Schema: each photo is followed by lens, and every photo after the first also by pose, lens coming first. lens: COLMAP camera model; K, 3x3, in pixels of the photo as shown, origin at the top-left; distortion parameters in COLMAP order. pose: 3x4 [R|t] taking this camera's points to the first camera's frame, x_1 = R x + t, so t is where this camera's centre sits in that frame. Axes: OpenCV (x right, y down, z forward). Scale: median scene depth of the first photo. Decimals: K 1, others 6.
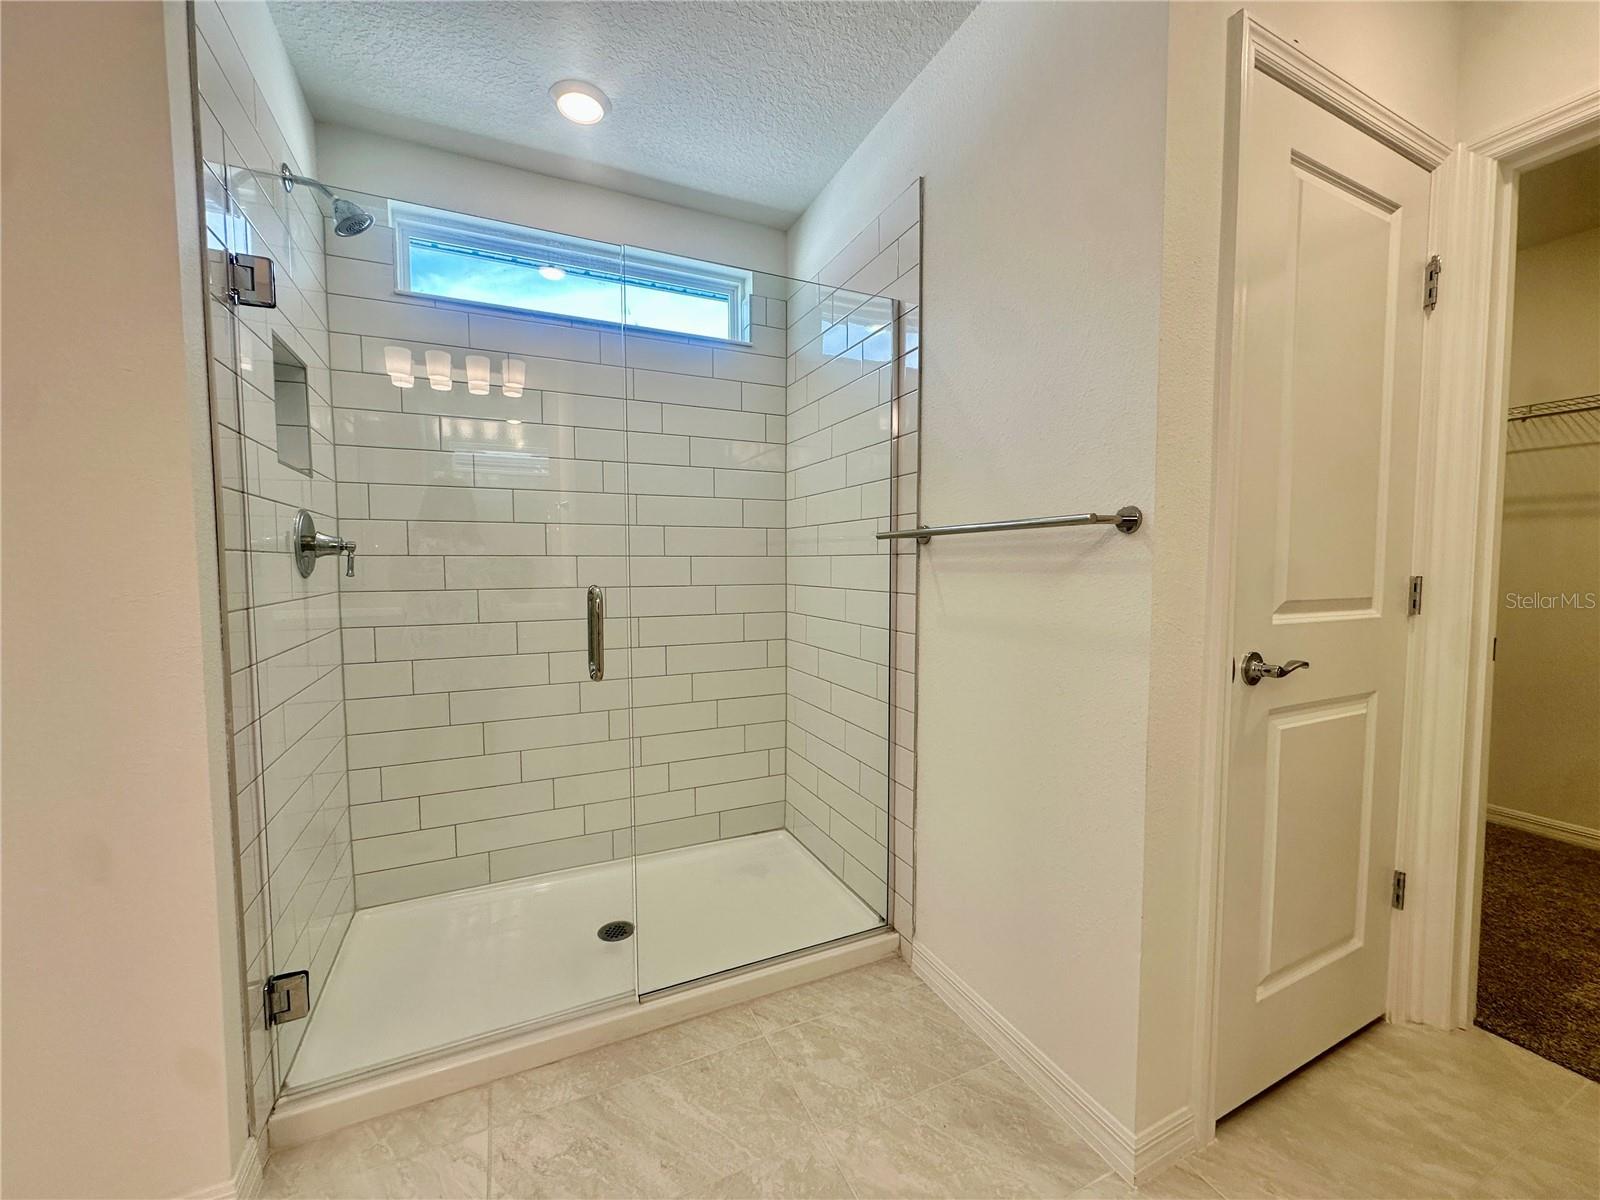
lens RADIAL K [[637.4, 0, 801.1], [0, 637.4, 593.0], [0, 0, 1]] dist [-0.006590, 0.001536]
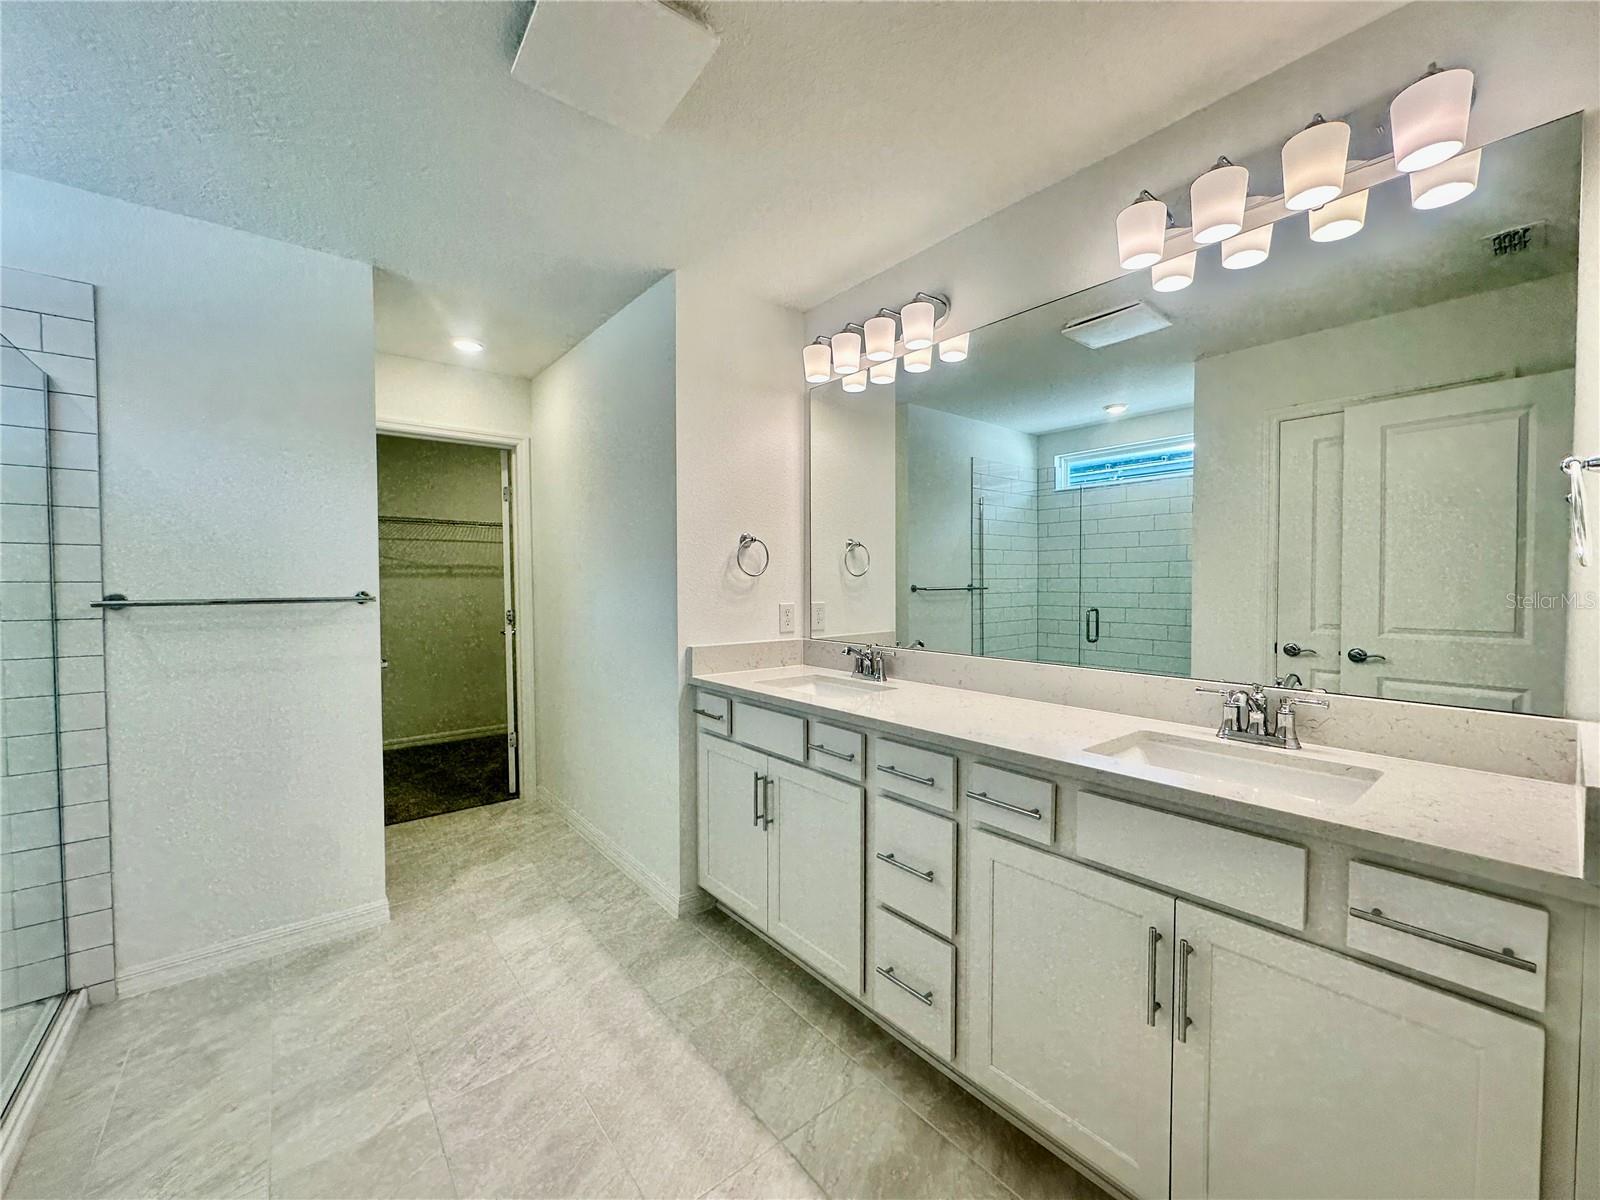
lens RADIAL K [[637.4, 0, 797.9], [0, 637.4, 601.2], [0, 0, 1]] dist [-0.006590, 0.001536]
pose [[-0.244728, -0.019076, 0.969404, -1.351793], [0.052619, 0.998072, 0.032924, -0.078834], [-0.968163, 0.059066, -0.243252, 0.117831]]
